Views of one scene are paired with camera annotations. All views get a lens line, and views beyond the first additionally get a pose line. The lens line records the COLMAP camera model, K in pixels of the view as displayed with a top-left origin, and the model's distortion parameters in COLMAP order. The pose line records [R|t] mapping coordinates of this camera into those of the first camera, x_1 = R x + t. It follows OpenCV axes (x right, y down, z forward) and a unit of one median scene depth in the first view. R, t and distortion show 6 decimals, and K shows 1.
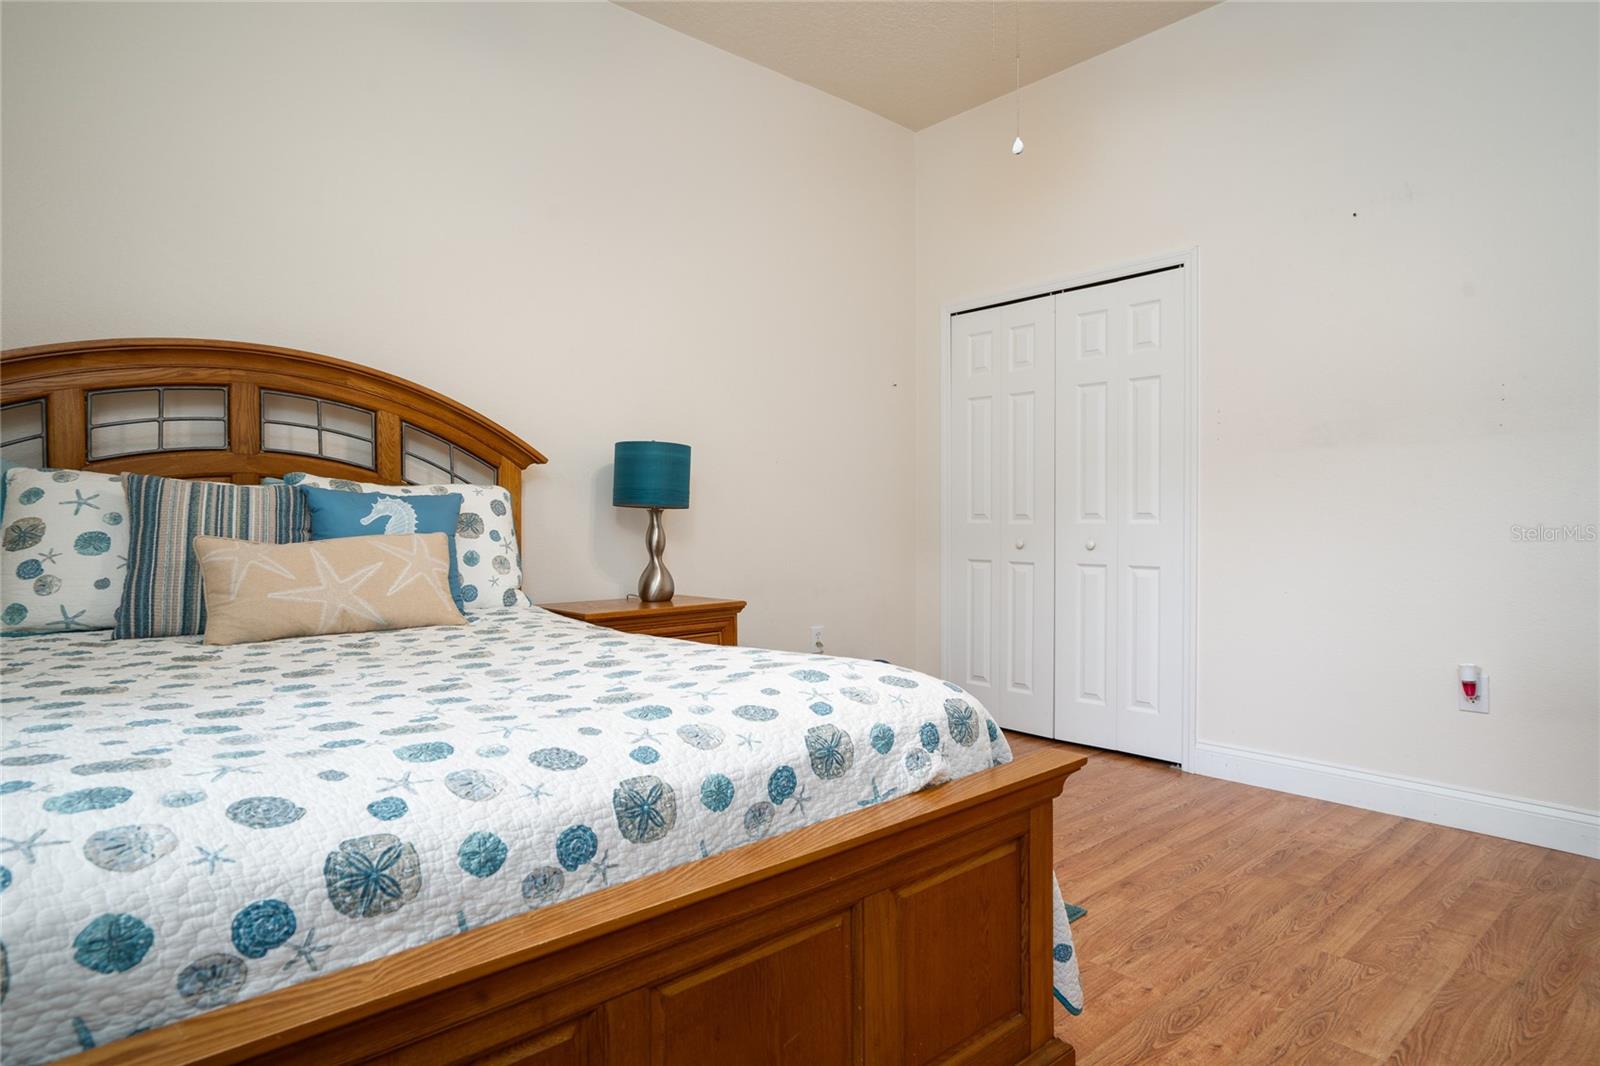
lens RADIAL K [[900.0, 0, 795.5], [0, 900.0, 543.6], [0, 0, 1]] dist [-0.013606, 0.006210]
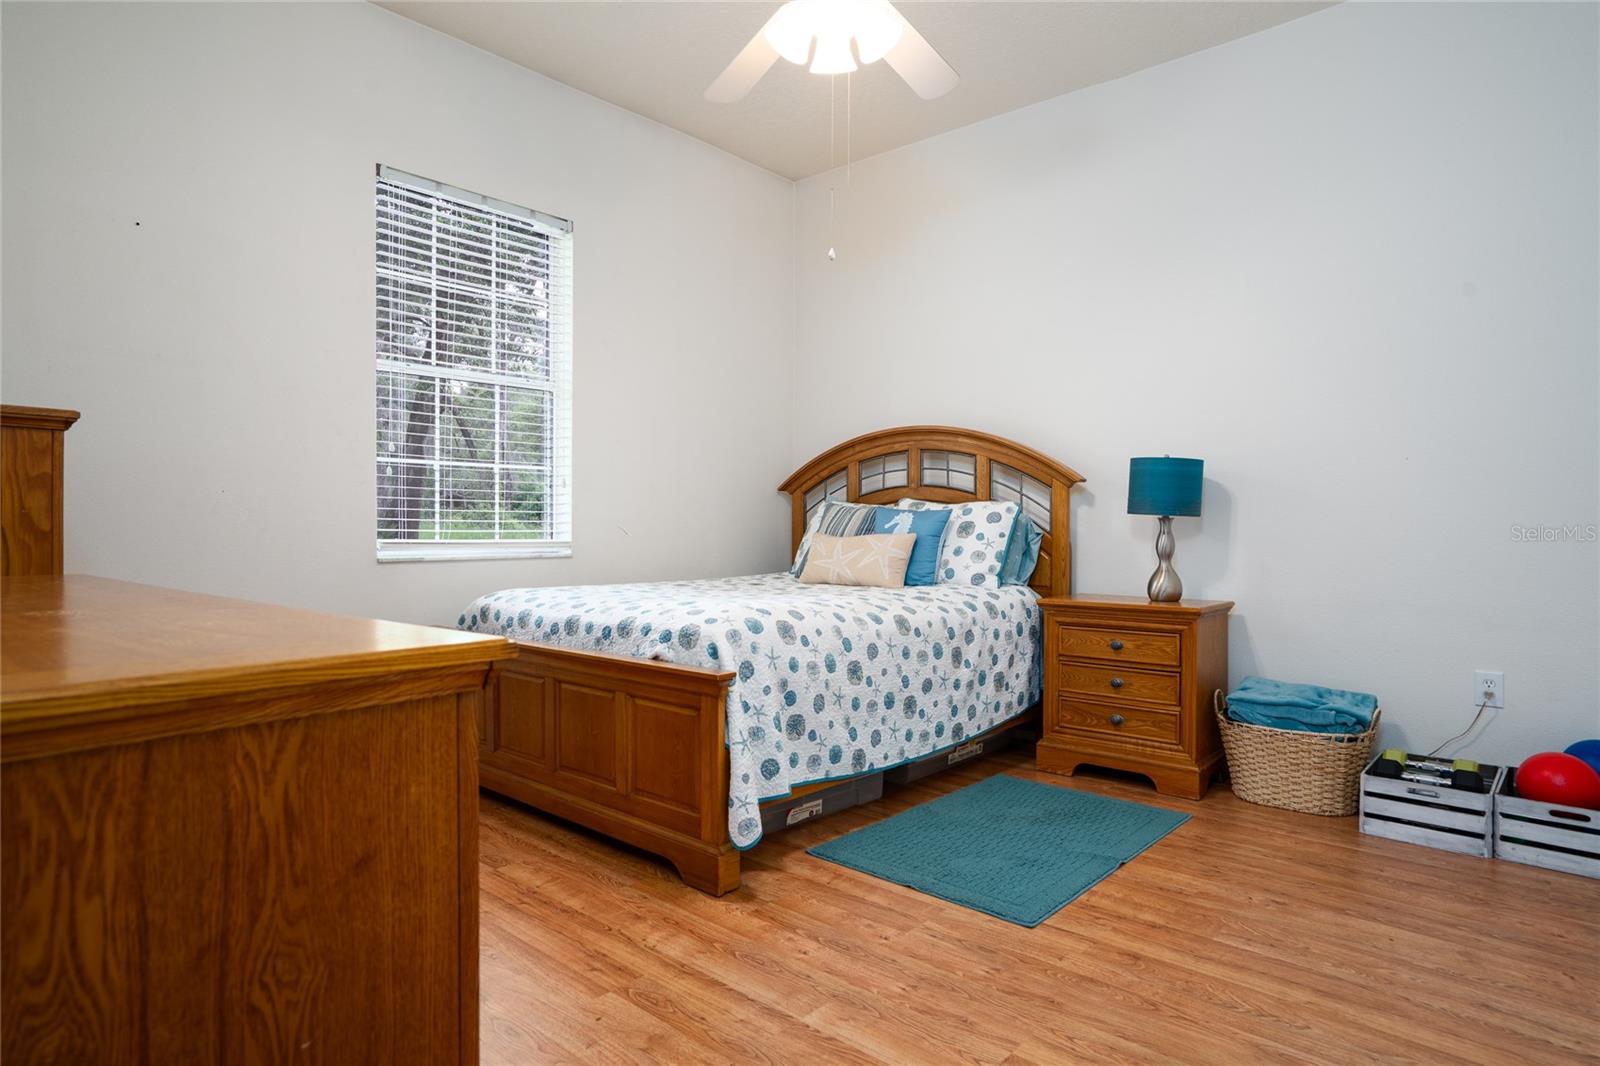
lens RADIAL K [[900.0, 0, 794.8], [0, 900.0, 523.2], [0, 0, 1]] dist [-0.013606, 0.006210]
pose [[0.117124, 0.004506, -0.993107, 1.136531], [-0.027855, 0.999611, 0.001251, -0.024657], [0.992727, 0.027517, 0.117204, 0.548594]]
